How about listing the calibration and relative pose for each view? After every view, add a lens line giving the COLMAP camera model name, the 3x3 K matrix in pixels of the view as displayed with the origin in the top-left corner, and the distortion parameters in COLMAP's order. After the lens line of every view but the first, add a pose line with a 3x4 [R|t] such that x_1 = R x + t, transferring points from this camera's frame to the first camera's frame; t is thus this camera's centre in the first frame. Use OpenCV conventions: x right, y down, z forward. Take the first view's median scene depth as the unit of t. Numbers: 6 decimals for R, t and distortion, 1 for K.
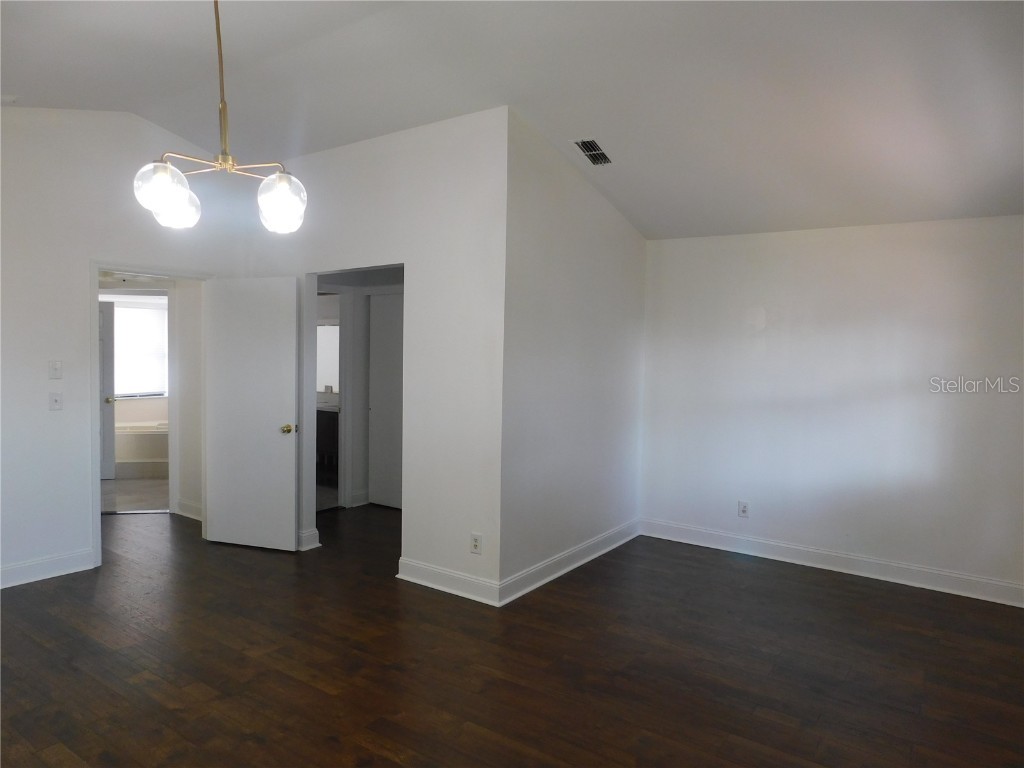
lens RADIAL K [[679.3, 0, 513.1], [0, 679.3, 380.4], [0, 0, 1]] dist [-0.063543, 0.038227]
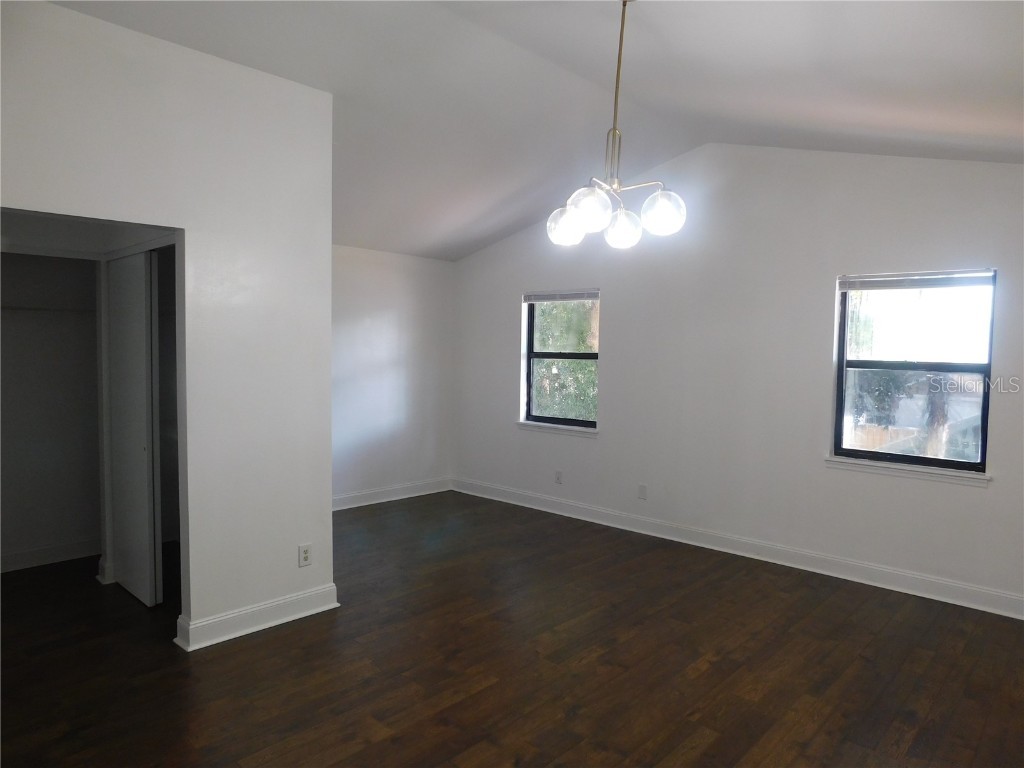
lens RADIAL K [[679.3, 0, 515.1], [0, 679.3, 387.4], [0, 0, 1]] dist [-0.063543, 0.038227]
pose [[0.131426, -0.079797, 0.988109, -1.119750], [0.022205, 0.996742, 0.077541, -0.067317], [-0.991077, 0.011750, 0.132770, 0.720462]]
